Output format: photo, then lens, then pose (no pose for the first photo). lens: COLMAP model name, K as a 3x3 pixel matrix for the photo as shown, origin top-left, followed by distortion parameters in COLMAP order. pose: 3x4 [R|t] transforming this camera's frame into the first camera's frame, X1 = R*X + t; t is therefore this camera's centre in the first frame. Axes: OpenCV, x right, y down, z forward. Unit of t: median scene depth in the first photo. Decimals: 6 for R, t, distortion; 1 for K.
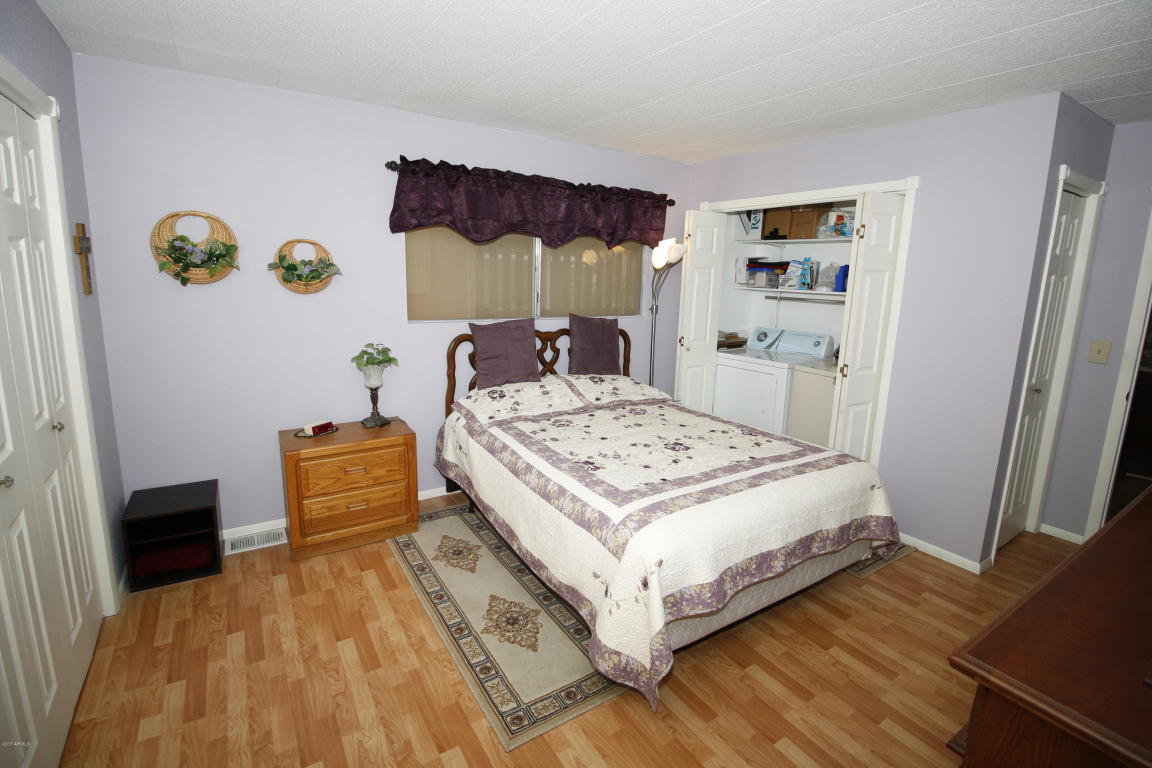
lens RADIAL K [[525.4, 0, 572.4], [0, 525.4, 369.4], [0, 0, 1]] dist [-0.002018, -0.011636]
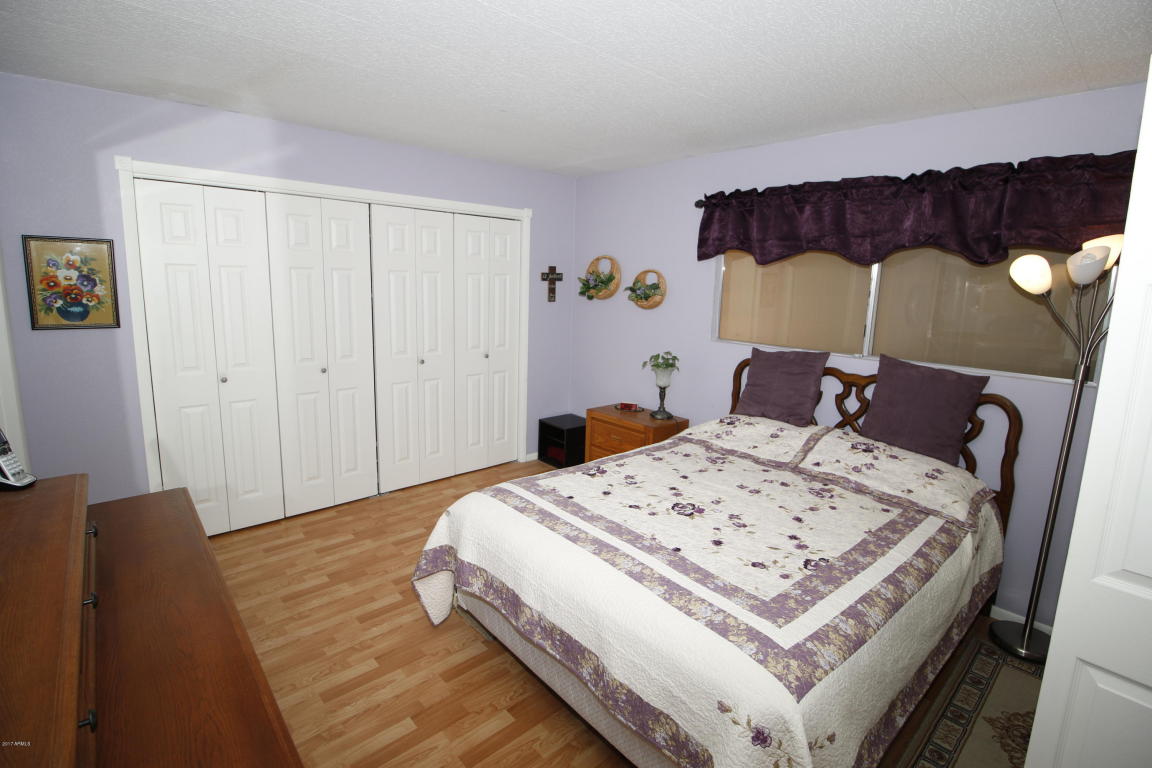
lens RADIAL K [[525.4, 0, 574.7], [0, 525.4, 375.7], [0, 0, 1]] dist [-0.002018, -0.011636]
pose [[0.165586, 0.149444, -0.974807, 0.901072], [-0.211927, 0.970751, 0.112823, -0.098890], [0.963155, 0.187905, 0.192414, 0.644160]]
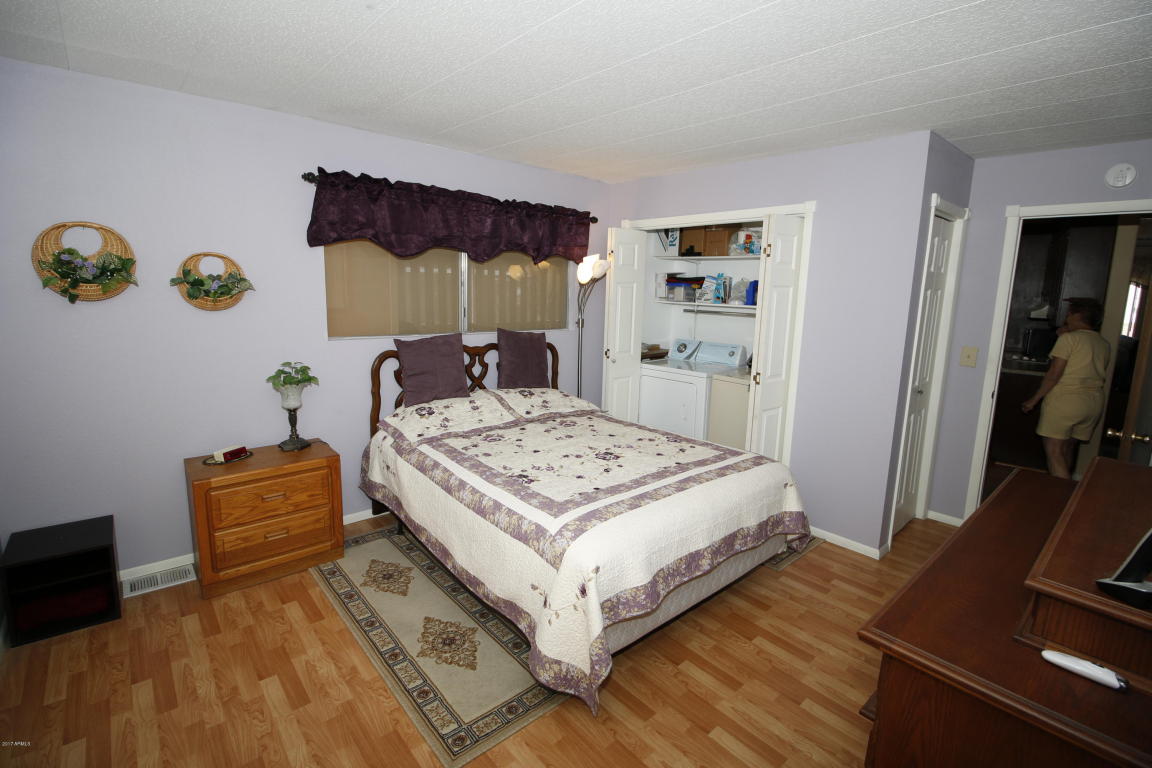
lens RADIAL K [[525.4, 0, 574.0], [0, 525.4, 371.6], [0, 0, 1]] dist [-0.002018, -0.011636]
pose [[0.989076, -0.022999, 0.145602, -0.012303], [0.025979, 0.999490, -0.018596, -0.001377], [-0.145100, 0.022175, 0.989168, -0.015127]]
